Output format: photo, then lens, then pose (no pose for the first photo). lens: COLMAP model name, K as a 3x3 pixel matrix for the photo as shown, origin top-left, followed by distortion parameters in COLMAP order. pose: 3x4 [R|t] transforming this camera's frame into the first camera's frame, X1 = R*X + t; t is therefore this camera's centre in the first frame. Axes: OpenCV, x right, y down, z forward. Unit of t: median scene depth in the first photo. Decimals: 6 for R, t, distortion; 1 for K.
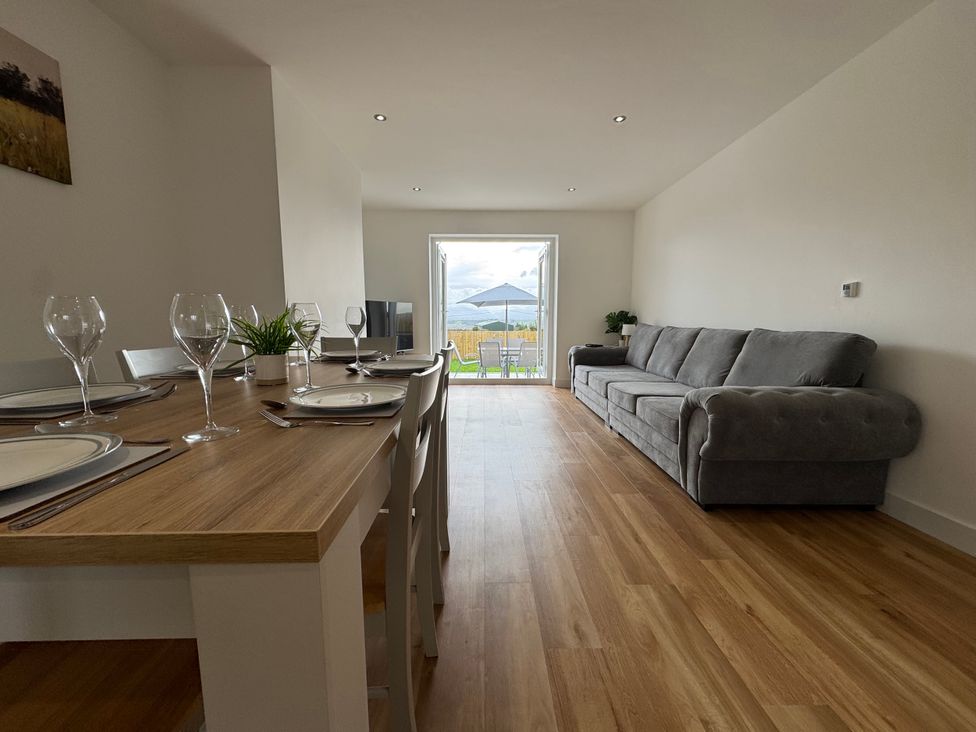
lens RADIAL K [[394.9, 0, 491.8], [0, 394.9, 362.4], [0, 0, 1]] dist [-0.007702, 0.000763]
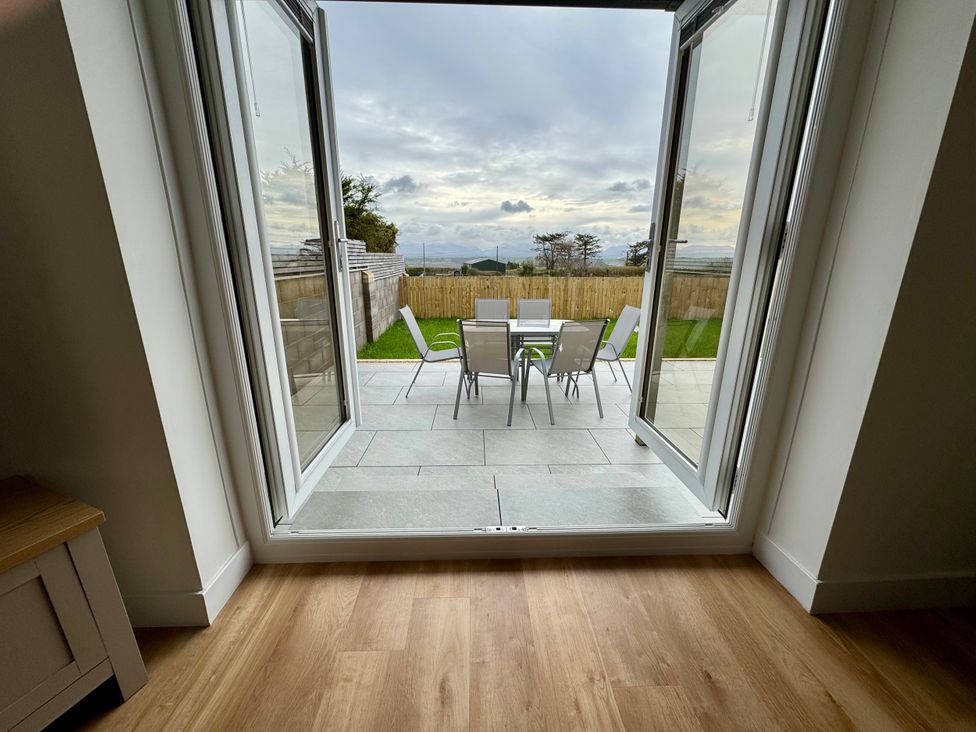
lens RADIAL K [[390.8, 0, 485.5], [0, 390.8, 366.4], [0, 0, 1]] dist [-0.010521, 0.001922]
pose [[0.999966, 0.001095, 0.008221, -0.013957], [-0.002430, 0.986433, 0.164148, -0.098722], [-0.007930, -0.164163, 0.986401, 0.818281]]
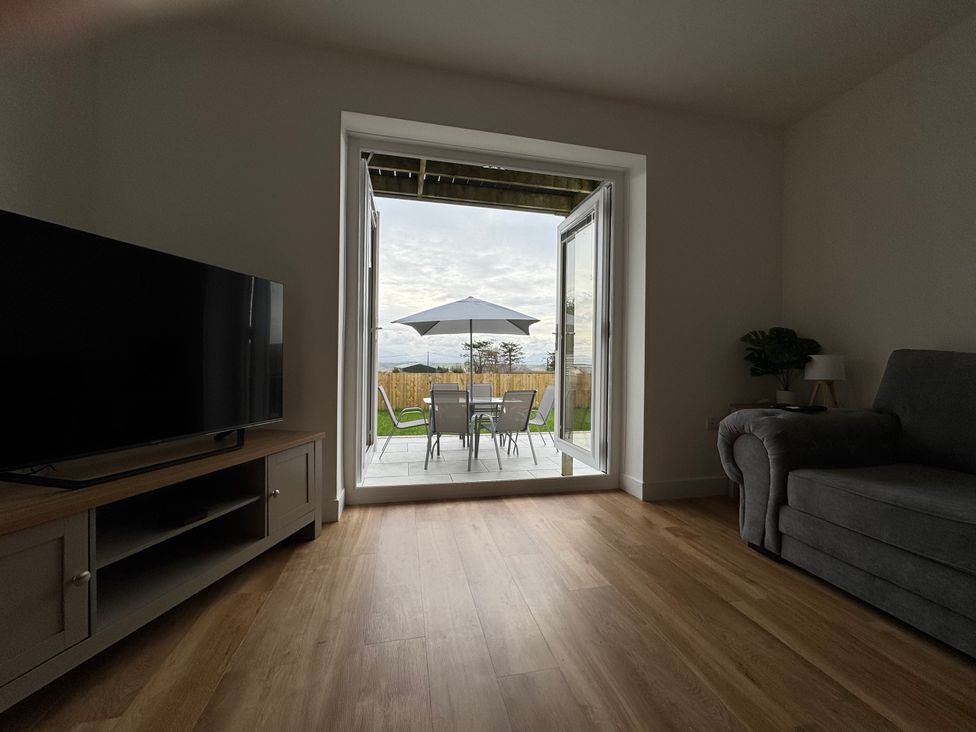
lens RADIAL K [[390.8, 0, 491.6], [0, 390.8, 363.7], [0, 0, 1]] dist [-0.010521, 0.001922]
pose [[0.979612, 0.012200, 0.200530, -0.086929], [0.009079, 0.994446, -0.104855, -0.041701], [-0.200696, 0.104538, 0.974060, 0.604060]]
